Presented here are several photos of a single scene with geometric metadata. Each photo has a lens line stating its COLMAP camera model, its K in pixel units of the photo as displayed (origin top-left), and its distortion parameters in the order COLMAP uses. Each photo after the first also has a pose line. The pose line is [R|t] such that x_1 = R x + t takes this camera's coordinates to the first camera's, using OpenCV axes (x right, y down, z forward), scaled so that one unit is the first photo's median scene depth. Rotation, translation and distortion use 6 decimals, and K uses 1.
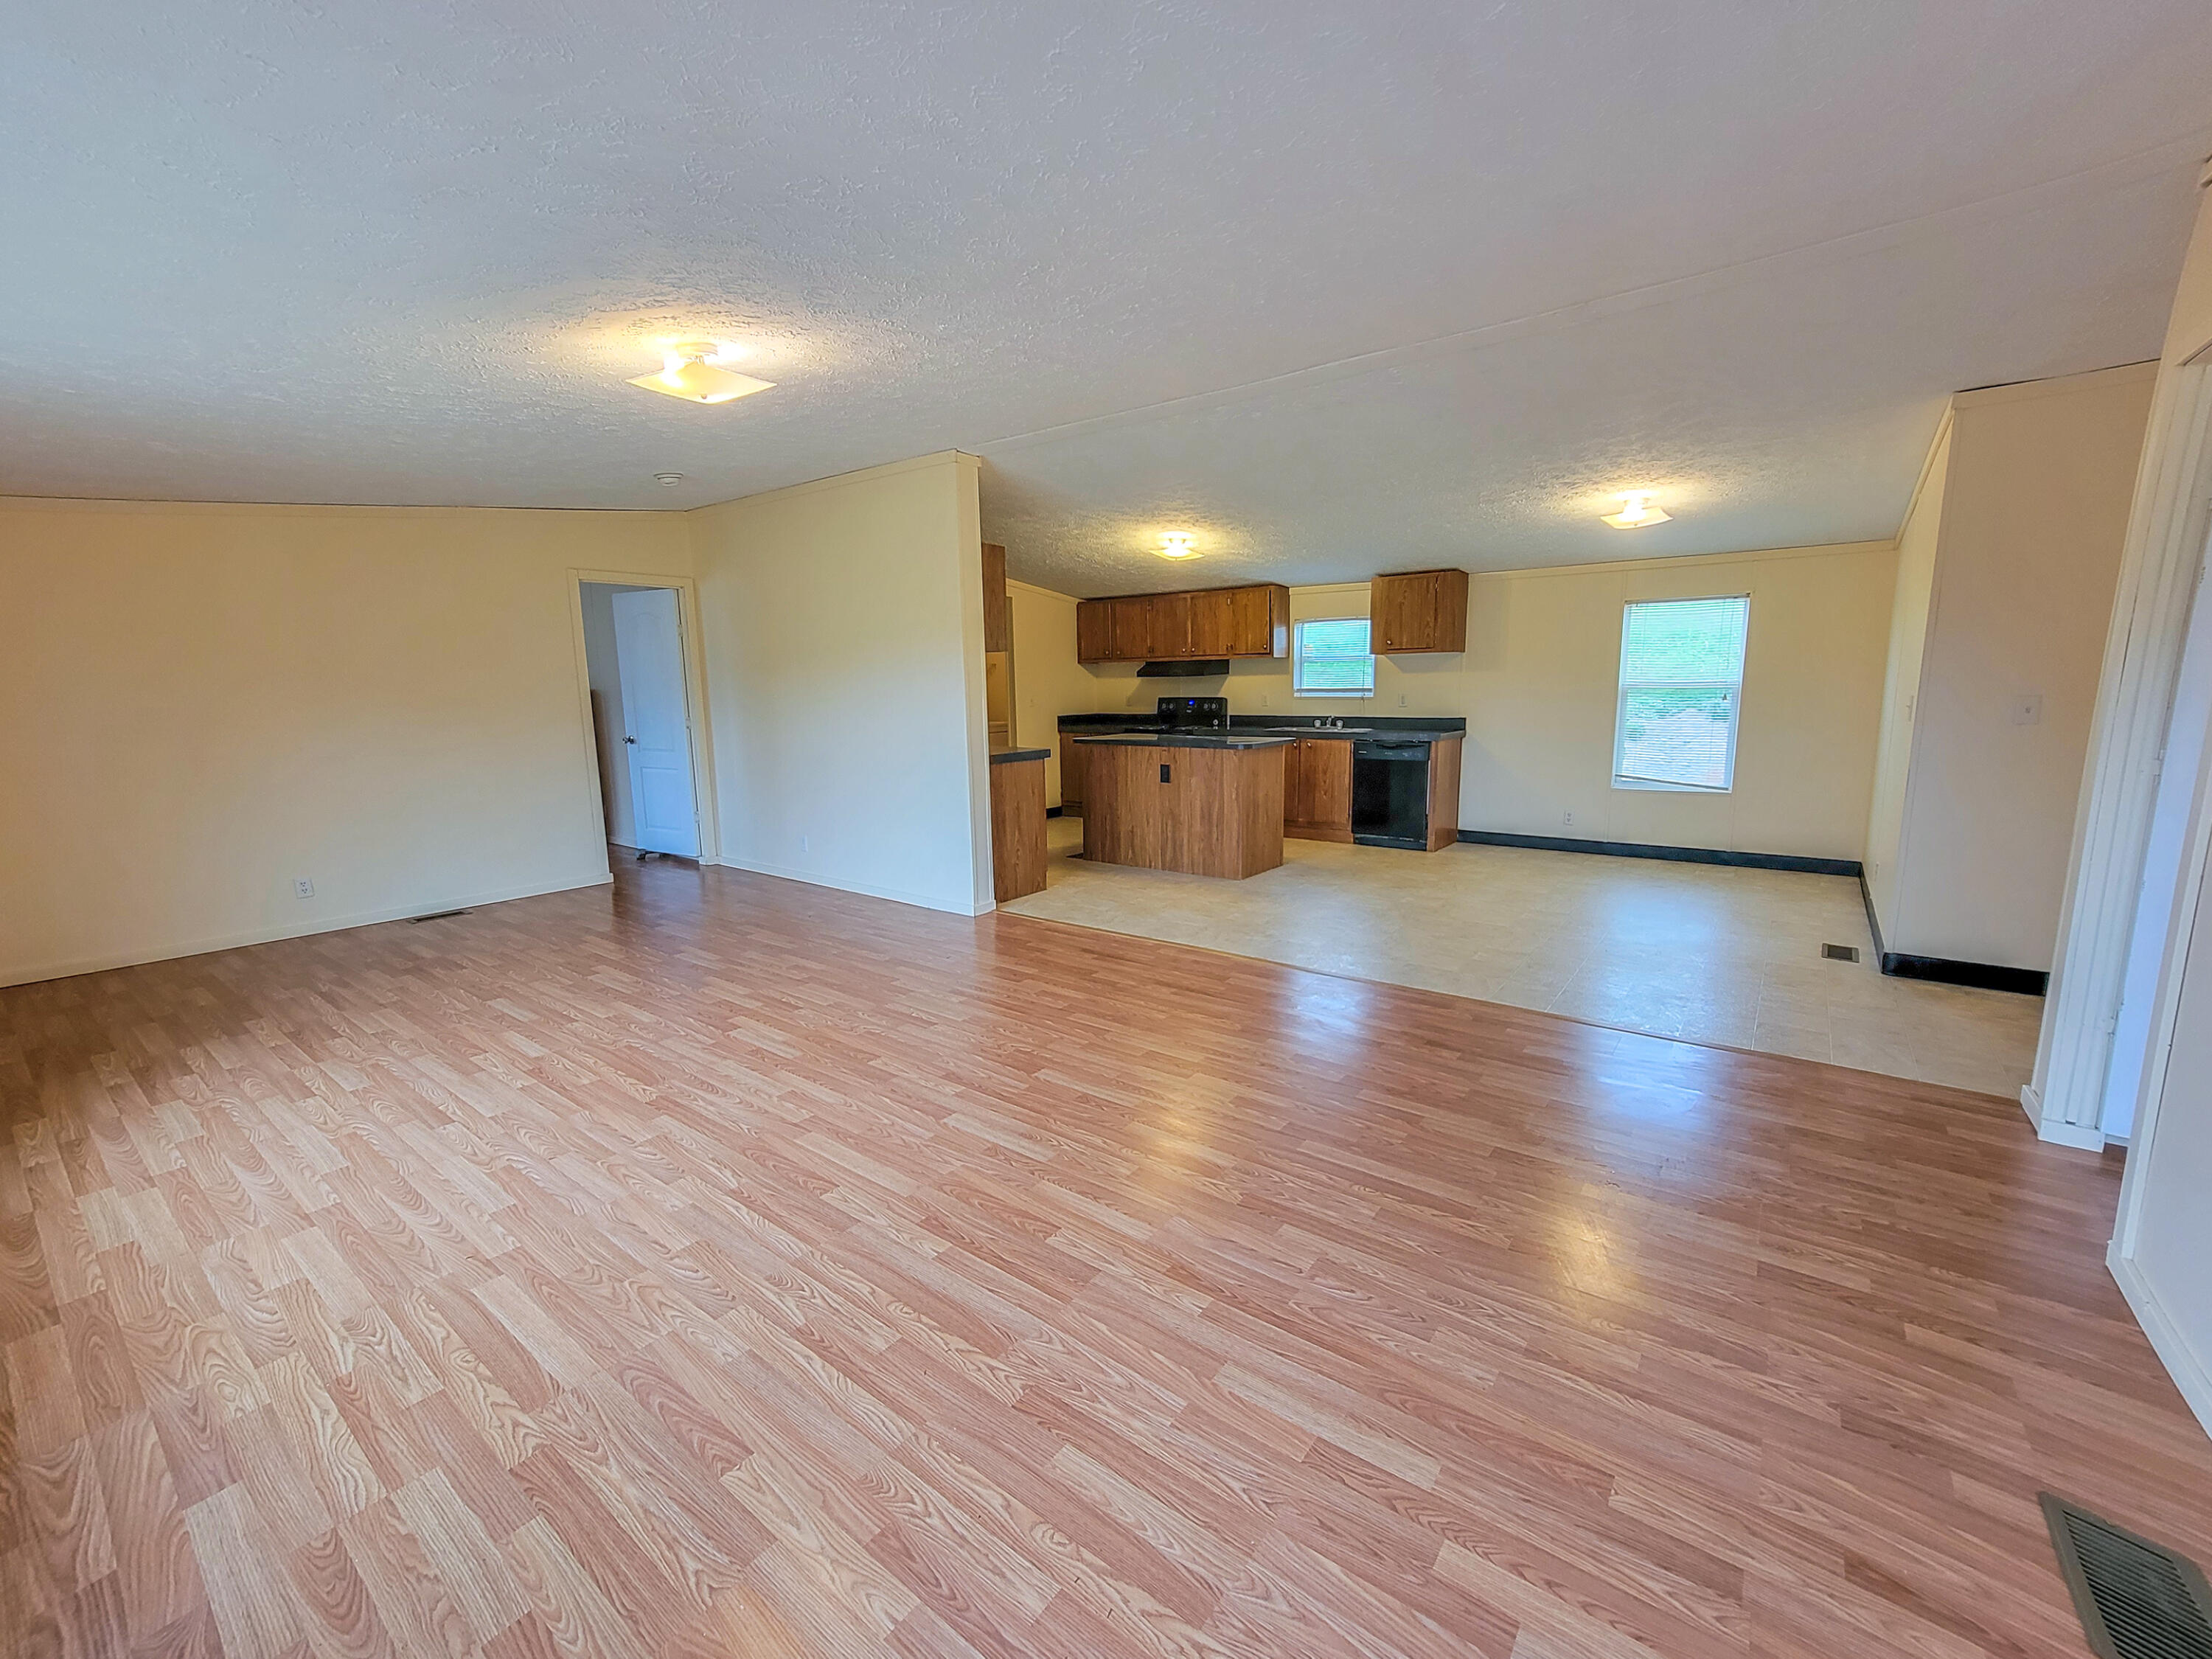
lens RADIAL K [[905.8, 0, 1116.7], [0, 905.8, 828.5], [0, 0, 1]] dist [-0.016119, 0.009378]
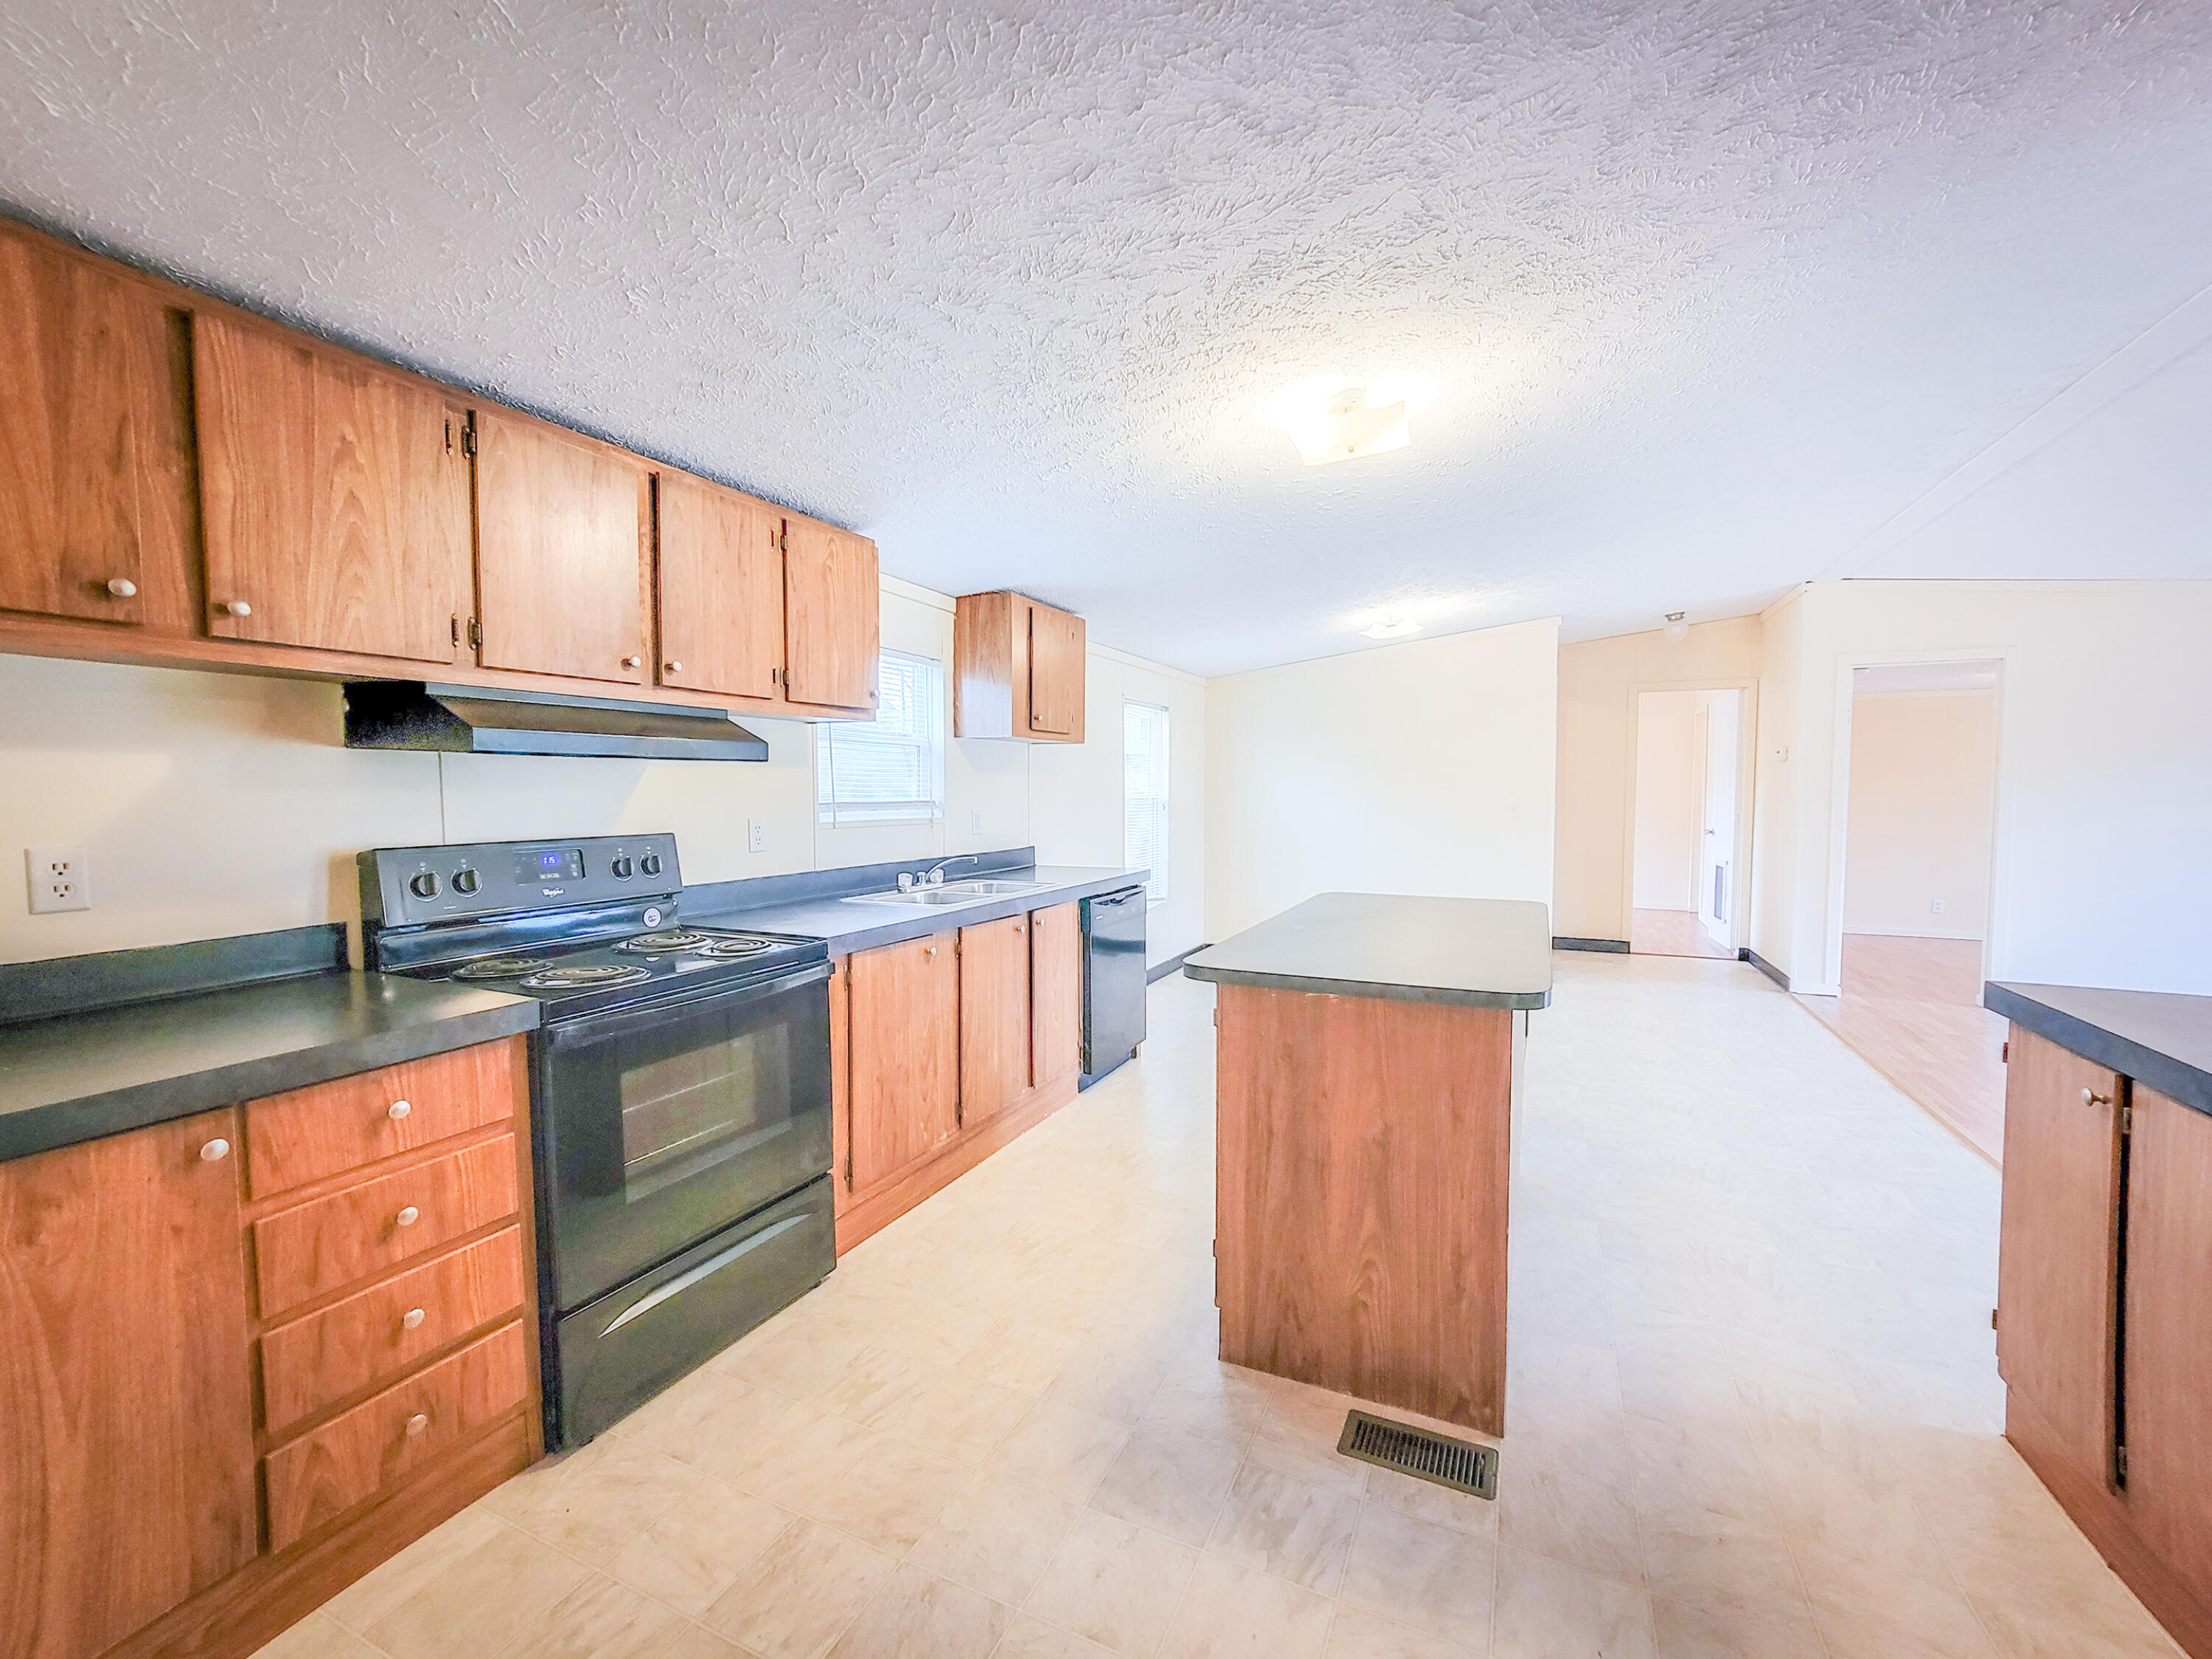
lens RADIAL K [[905.8, 0, 1147.8], [0, 905.8, 835.1], [0, 0, 1]] dist [-0.016119, 0.009378]
pose [[-0.227063, -0.035637, 0.973228, -0.305525], [0.158467, 0.984660, 0.073028, -0.200444], [-0.960901, 0.170807, -0.217932, 1.296342]]
